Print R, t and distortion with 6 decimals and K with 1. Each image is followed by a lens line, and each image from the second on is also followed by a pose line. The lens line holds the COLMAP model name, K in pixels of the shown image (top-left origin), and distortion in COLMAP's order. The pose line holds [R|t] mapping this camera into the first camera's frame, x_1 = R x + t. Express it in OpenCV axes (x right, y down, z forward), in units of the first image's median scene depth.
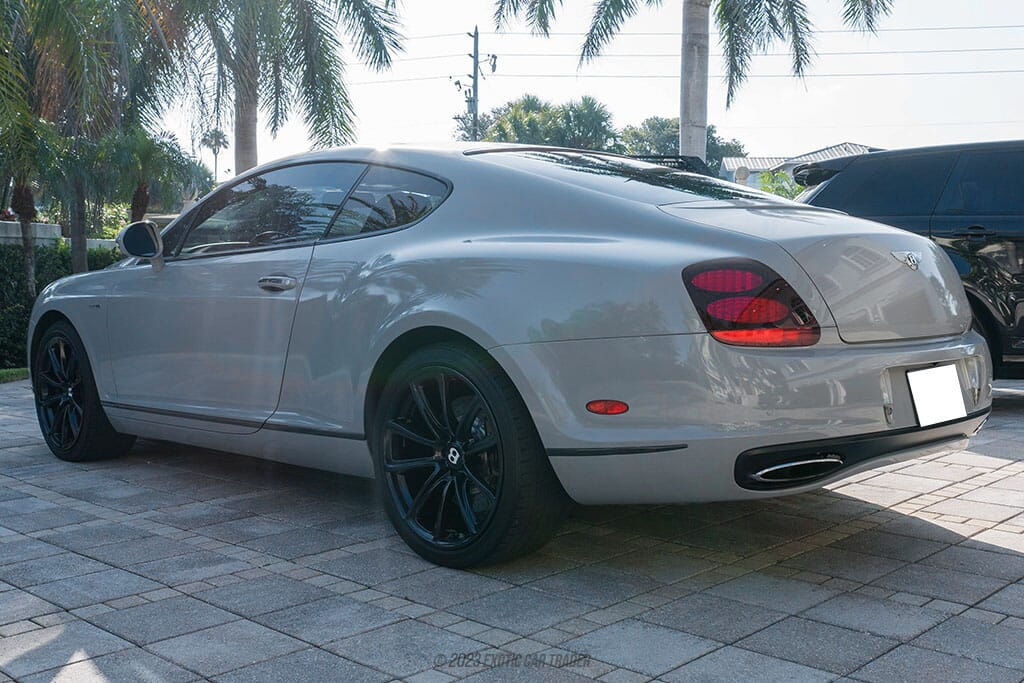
lens RADIAL K [[1013.5, 0, 511.5], [0, 1013.5, 378.7], [0, 0, 1]] dist [0.020782, 0.005746]
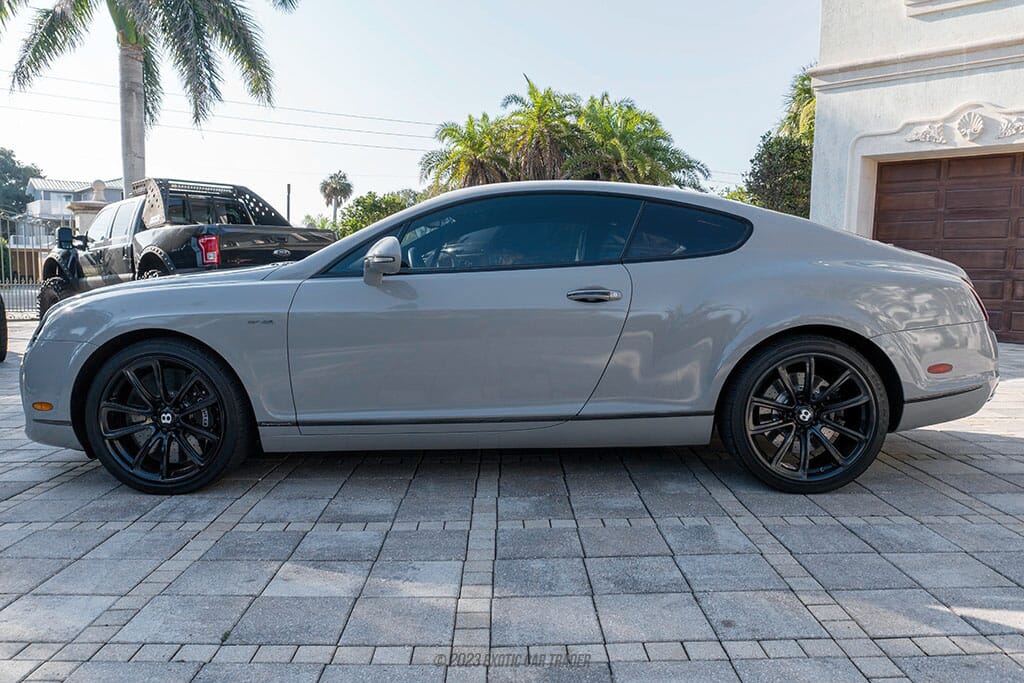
lens RADIAL K [[721.7, 0, 512.0], [0, 721.7, 341.5], [0, 0, 1]] dist [-0.000647, 0.001711]
pose [[0.727898, -0.060405, 0.683020, -0.940191], [0.068264, 0.997547, 0.015471, -0.063680], [-0.682279, 0.035365, 0.730236, 0.488088]]
